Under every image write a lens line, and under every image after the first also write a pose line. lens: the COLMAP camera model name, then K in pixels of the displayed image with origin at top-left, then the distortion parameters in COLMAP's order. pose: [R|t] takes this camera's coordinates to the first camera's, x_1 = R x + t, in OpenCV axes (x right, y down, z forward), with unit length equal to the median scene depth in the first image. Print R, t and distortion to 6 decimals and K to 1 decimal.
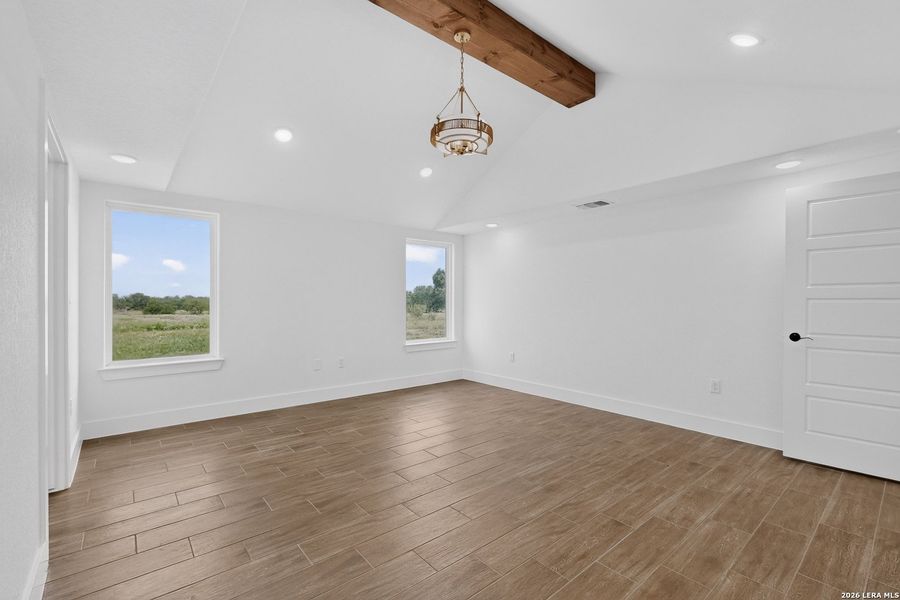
lens RADIAL K [[394.7, 0, 452.1], [0, 394.7, 300.0], [0, 0, 1]] dist [-0.001860, -0.000147]
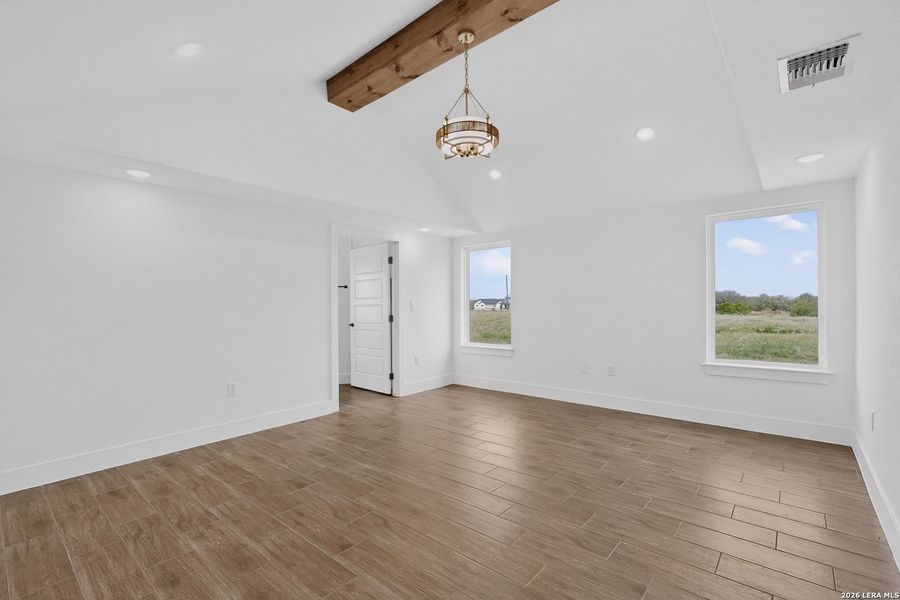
lens RADIAL K [[406.3, 0, 450.0], [0, 406.3, 300.0], [0, 0, 1]] dist [0.000602, 0.000026]
pose [[0.164661, -0.016770, -0.986208, 1.157285], [0.014357, 0.999790, -0.014604, 0.003095], [0.986246, -0.011754, 0.164867, 0.895683]]
